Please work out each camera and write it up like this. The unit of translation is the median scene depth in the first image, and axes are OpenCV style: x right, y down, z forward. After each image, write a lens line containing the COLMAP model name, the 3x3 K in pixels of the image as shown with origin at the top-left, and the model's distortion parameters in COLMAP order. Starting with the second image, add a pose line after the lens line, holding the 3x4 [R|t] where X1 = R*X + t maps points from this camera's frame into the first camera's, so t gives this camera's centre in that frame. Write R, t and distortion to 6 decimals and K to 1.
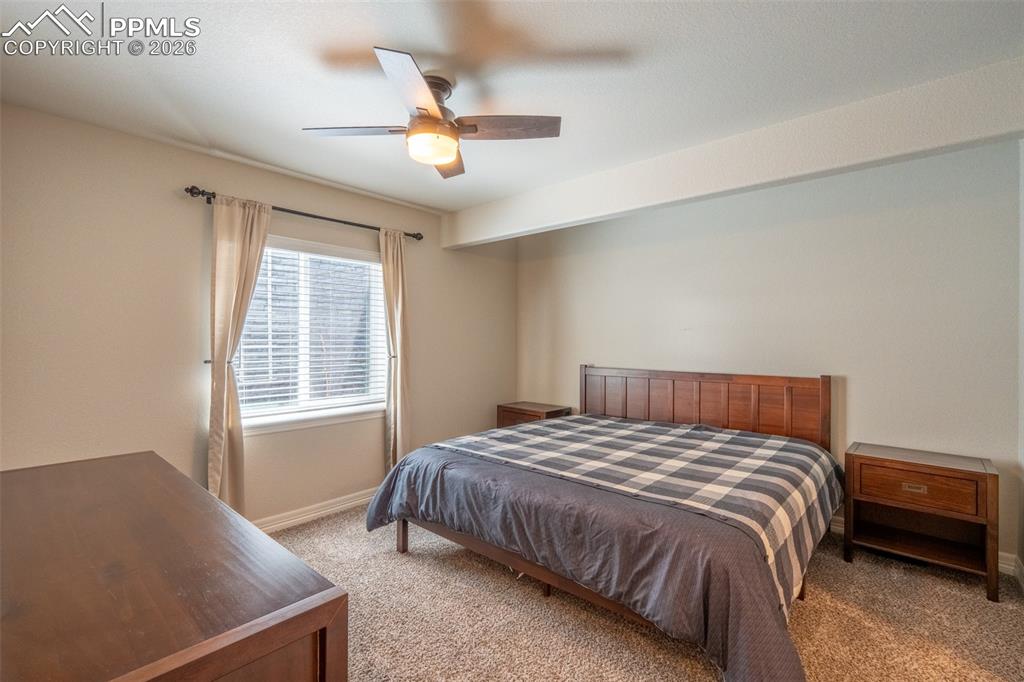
lens RADIAL K [[454.9, 0, 512.5], [0, 454.9, 342.5], [0, 0, 1]] dist [-0.004699, 0.000271]
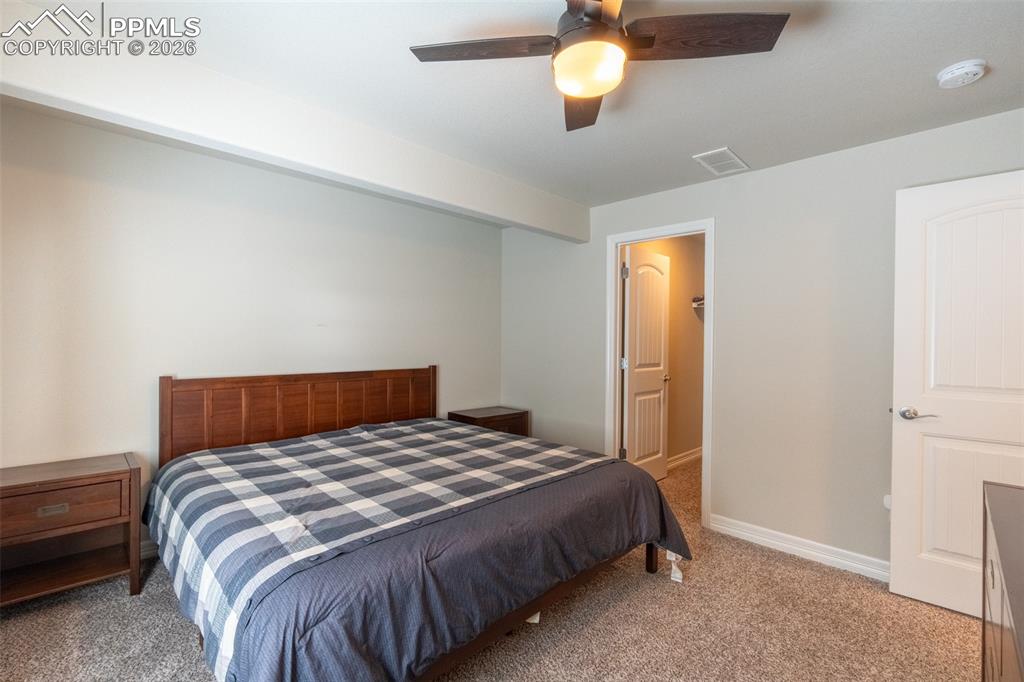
lens RADIAL K [[454.9, 0, 512.6], [0, 454.9, 341.0], [0, 0, 1]] dist [-0.004699, 0.000271]
pose [[0.040189, -0.003895, 0.999184, -0.810060], [-0.013369, 0.999901, 0.004436, -0.008132], [-0.999103, -0.013537, 0.040133, 0.984843]]
